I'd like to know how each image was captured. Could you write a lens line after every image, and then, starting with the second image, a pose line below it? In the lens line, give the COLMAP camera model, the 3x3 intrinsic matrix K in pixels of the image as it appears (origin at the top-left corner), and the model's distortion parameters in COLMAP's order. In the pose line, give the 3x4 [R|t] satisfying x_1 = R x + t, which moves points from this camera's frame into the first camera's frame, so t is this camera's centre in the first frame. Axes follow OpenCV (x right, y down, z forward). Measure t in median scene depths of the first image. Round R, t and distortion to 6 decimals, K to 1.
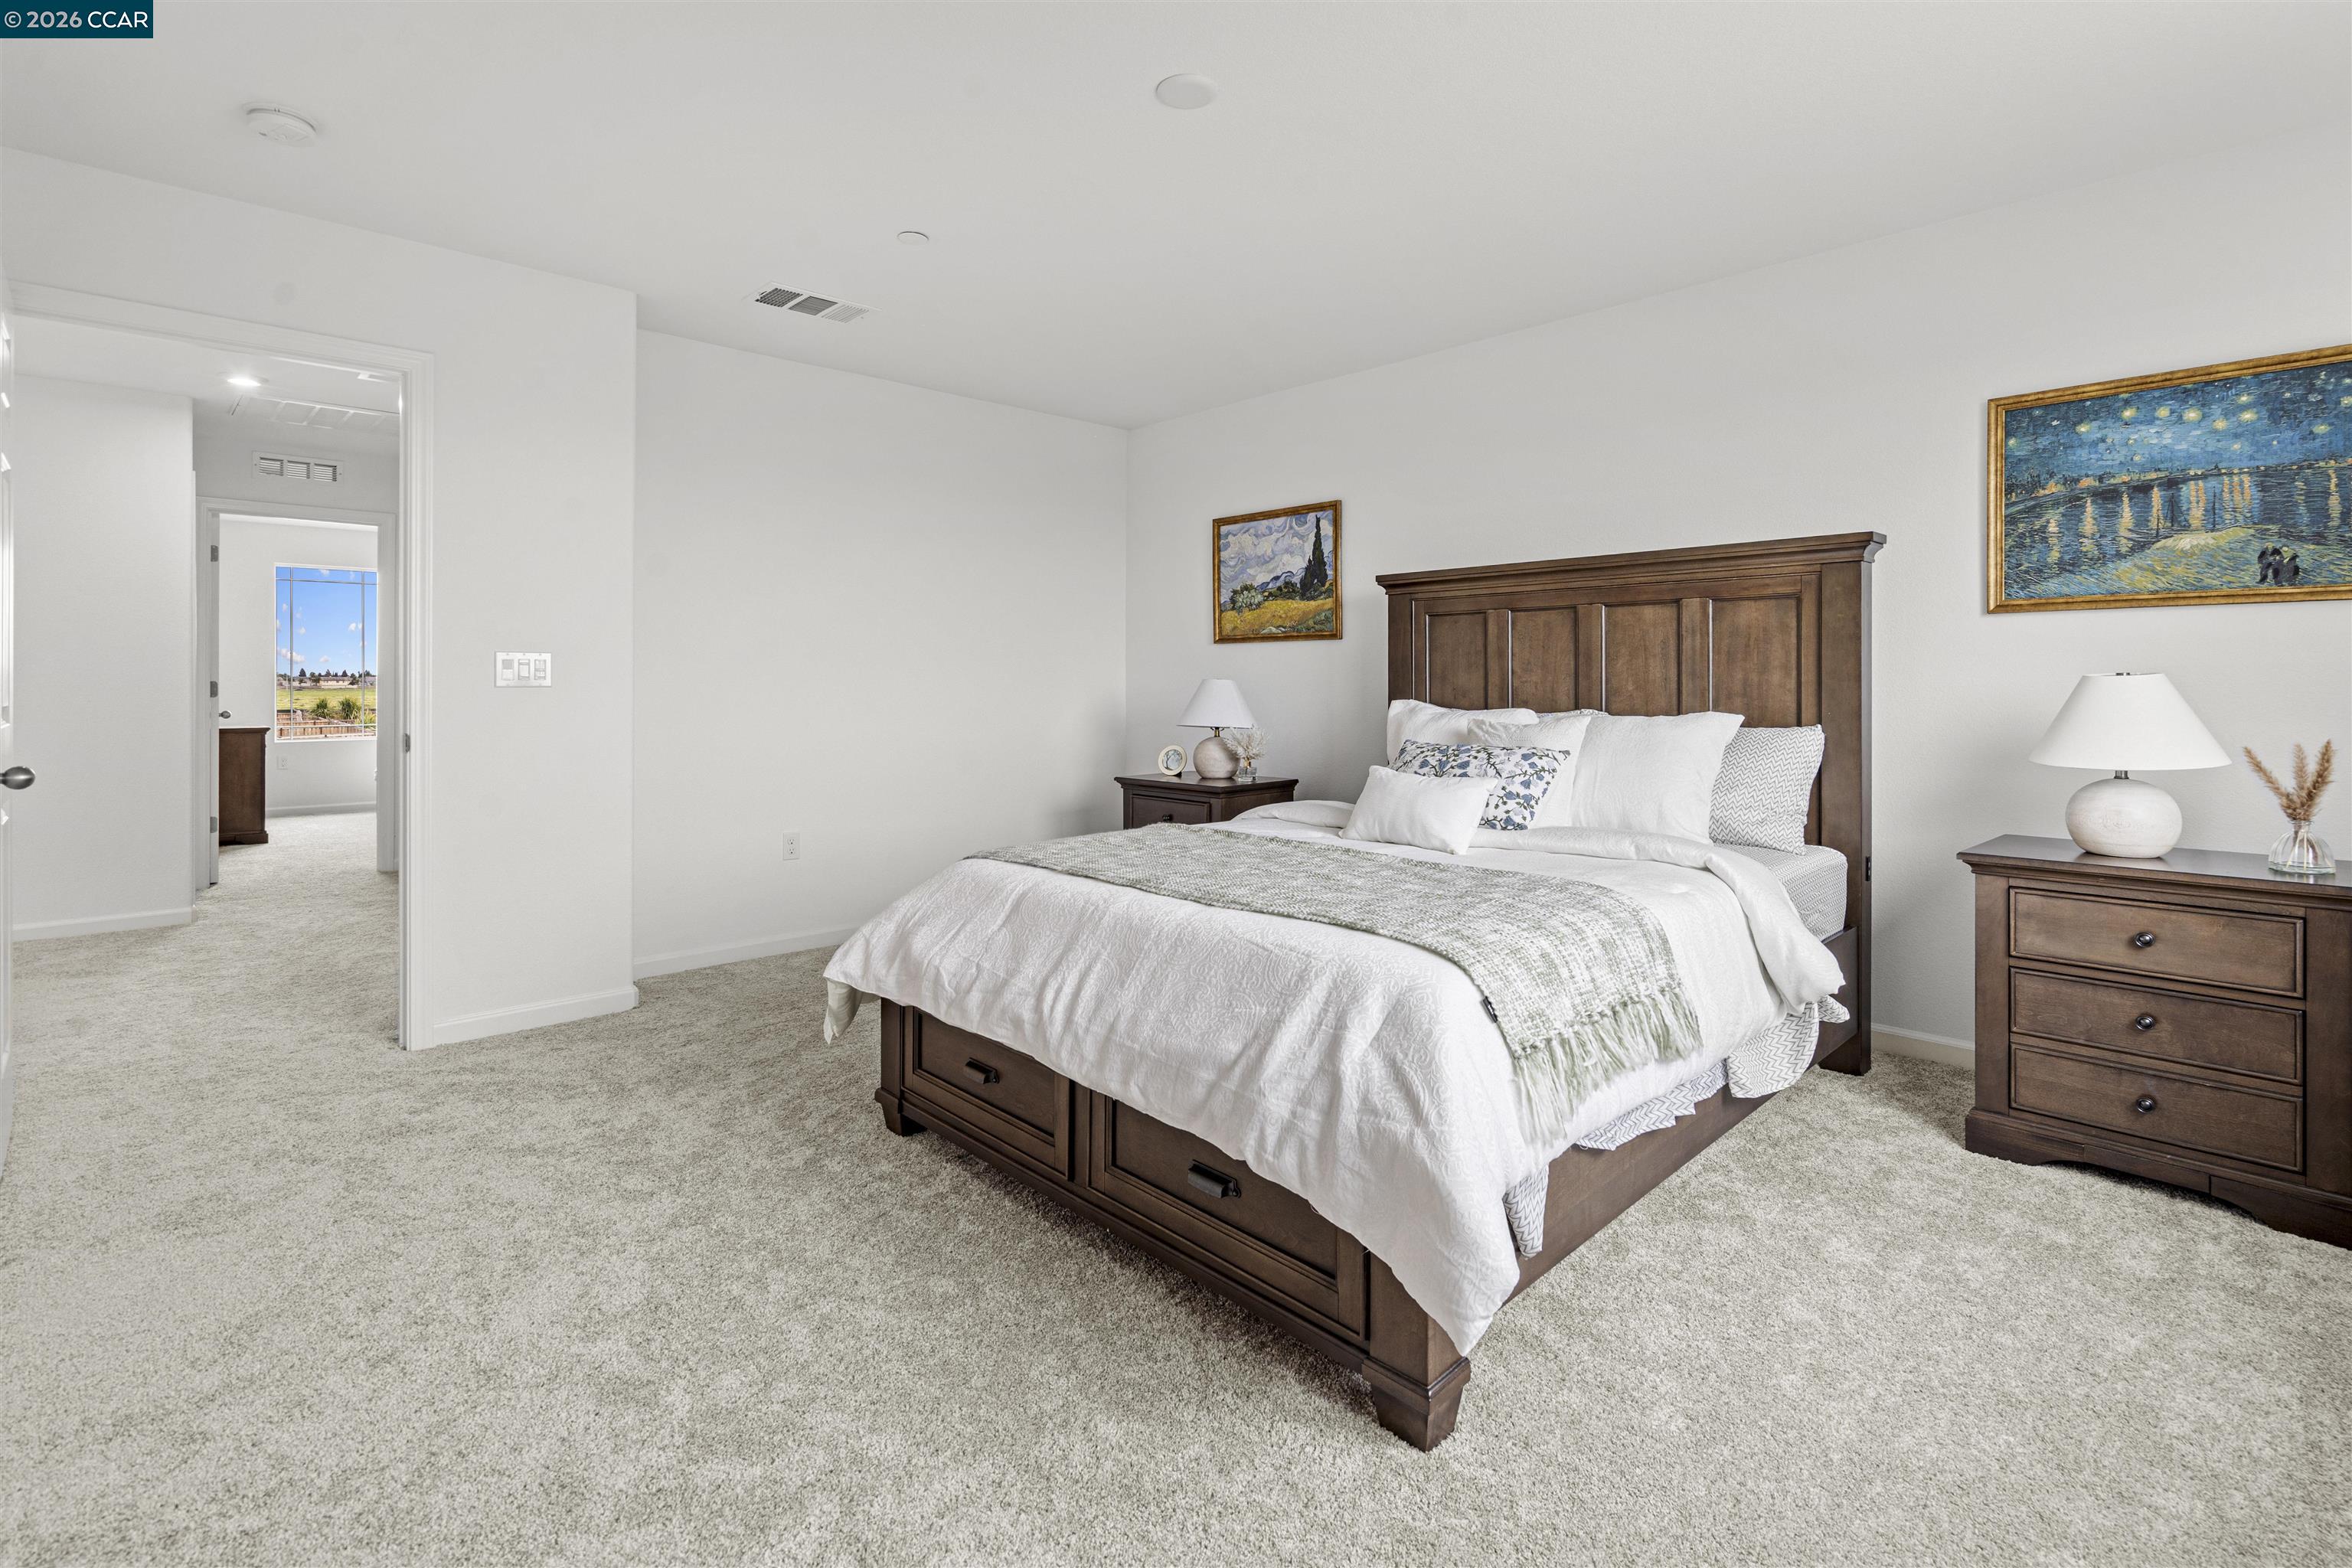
lens RADIAL K [[1074.0, 0, 1176.0], [0, 1074.0, 784.0], [0, 0, 1]] dist [-0.001630, -0.000162]
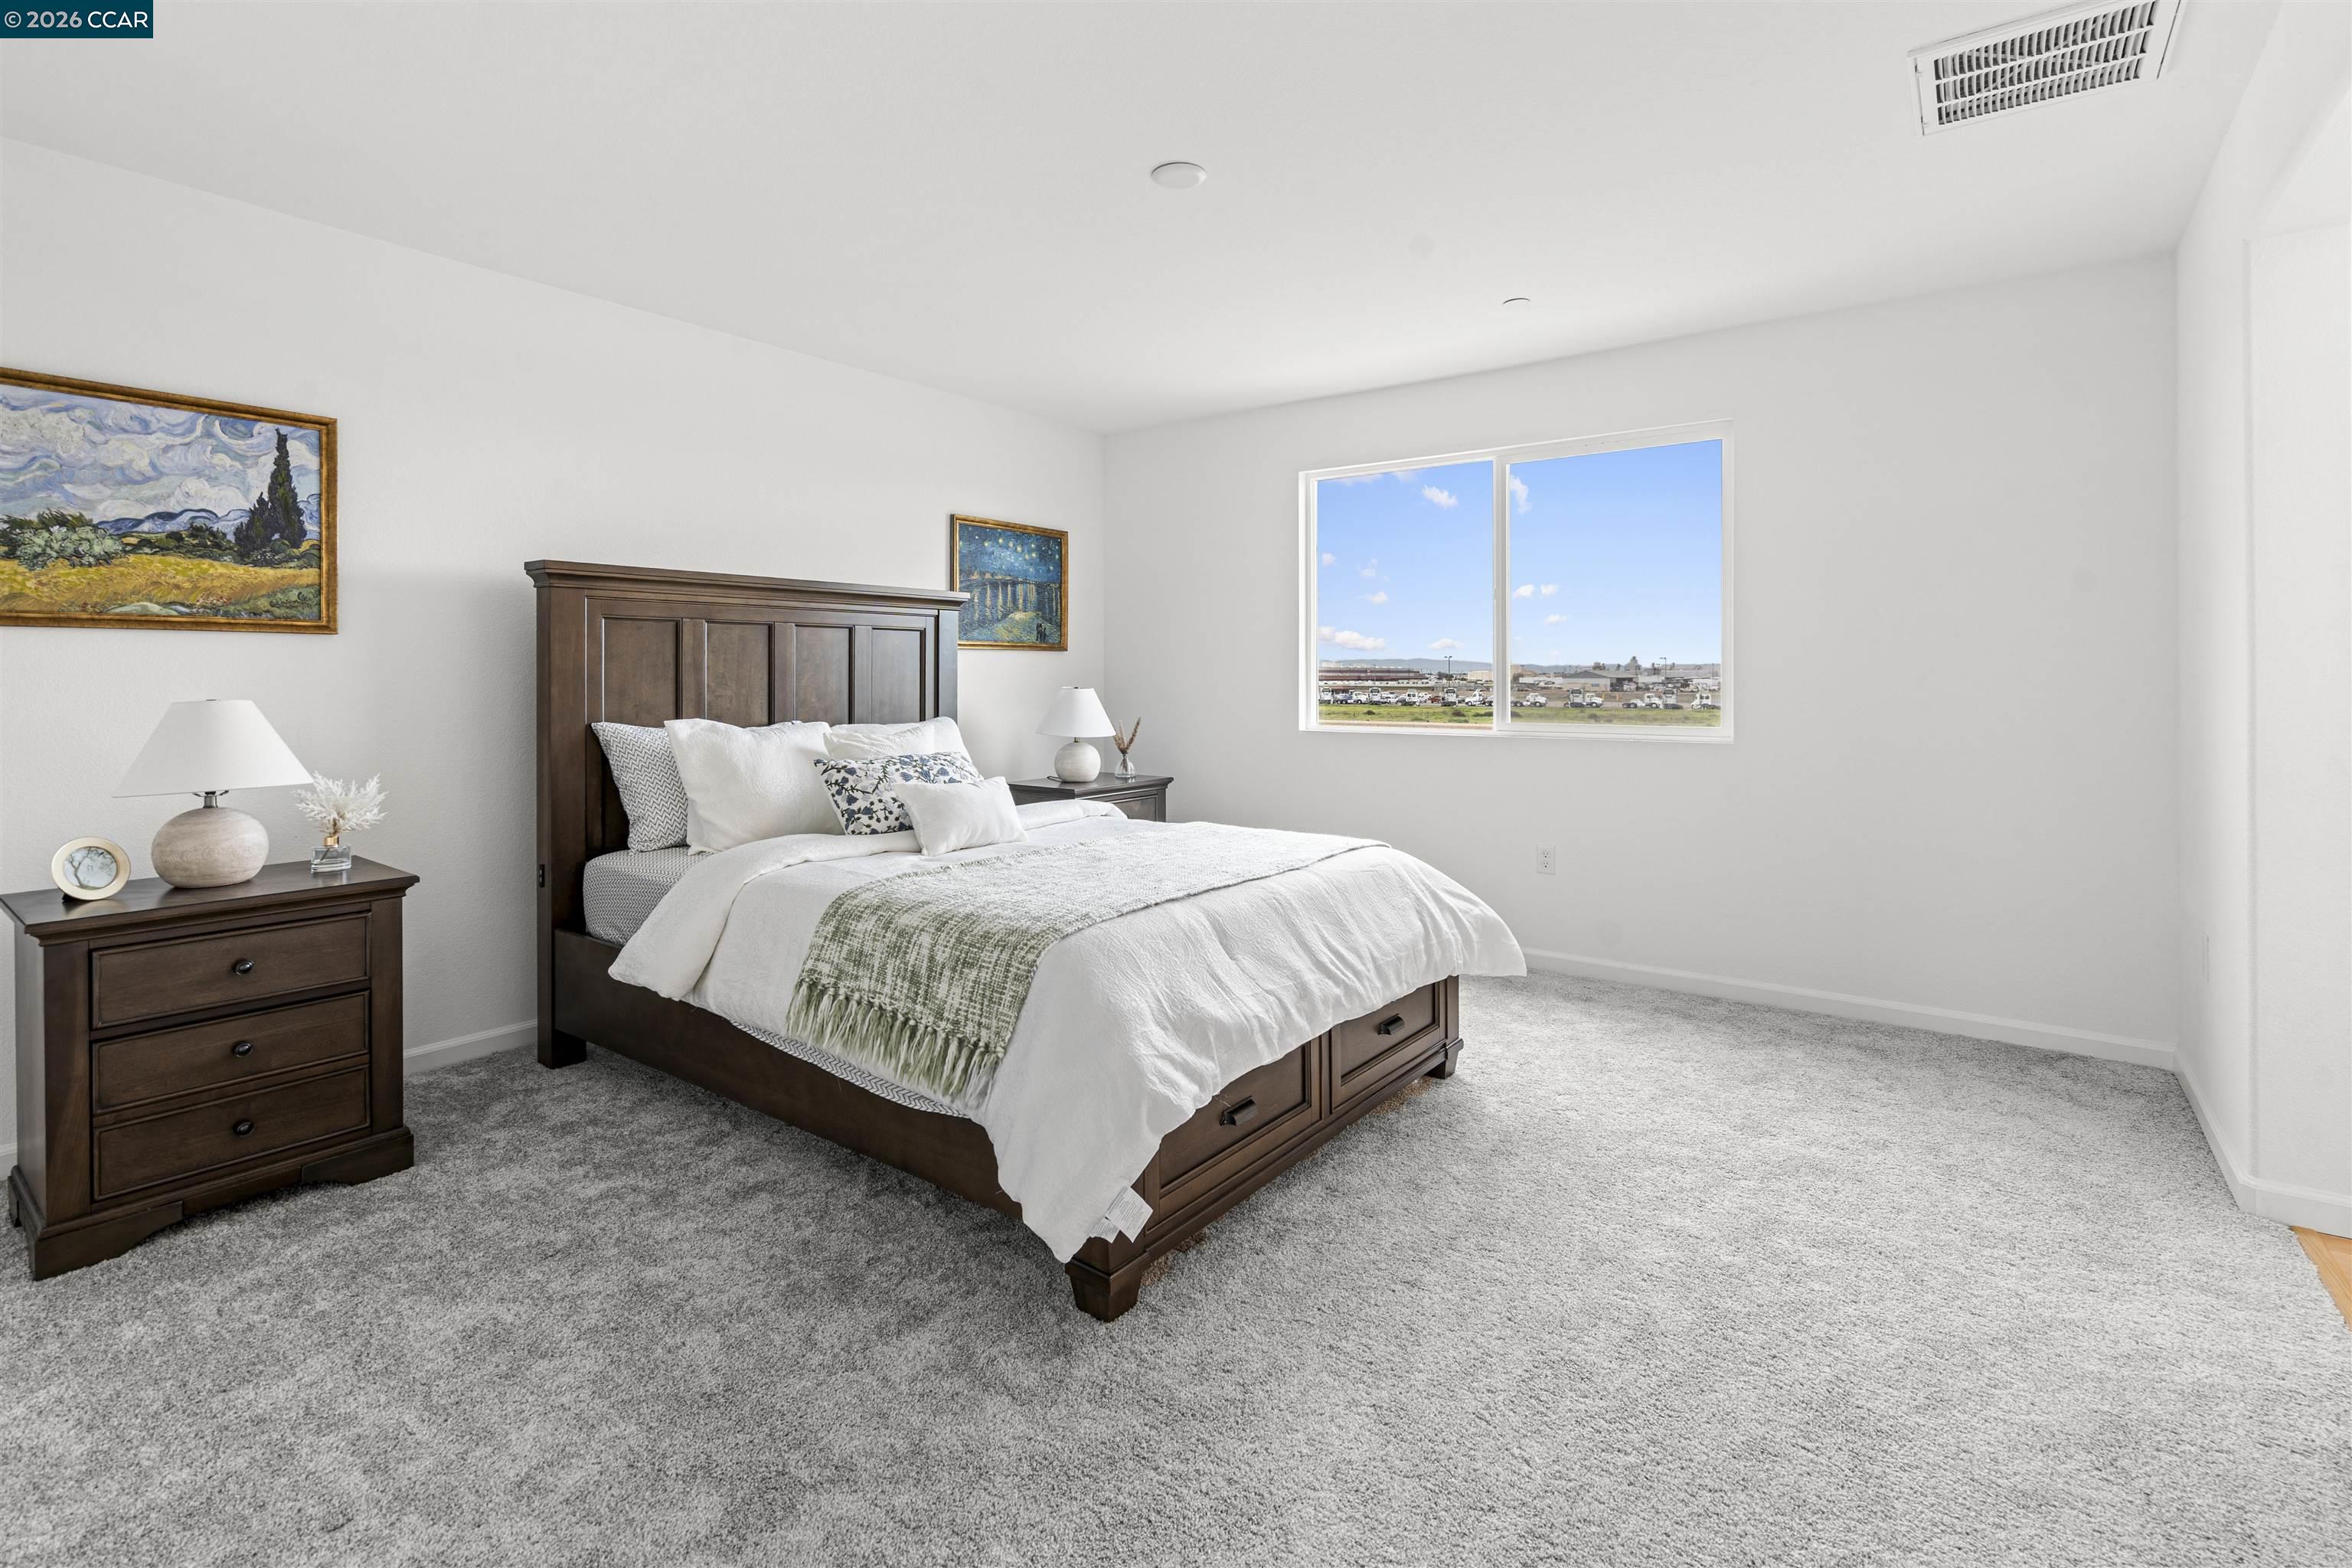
lens RADIAL K [[1074.0, 0, 1176.0], [0, 1074.0, 784.0], [0, 0, 1]] dist [-0.001630, -0.000162]
pose [[-0.157925, -0.097615, 0.982614, -0.614694], [0.093313, 0.989173, 0.113264, -0.077585], [-0.983032, 0.109578, -0.147107, 0.657324]]
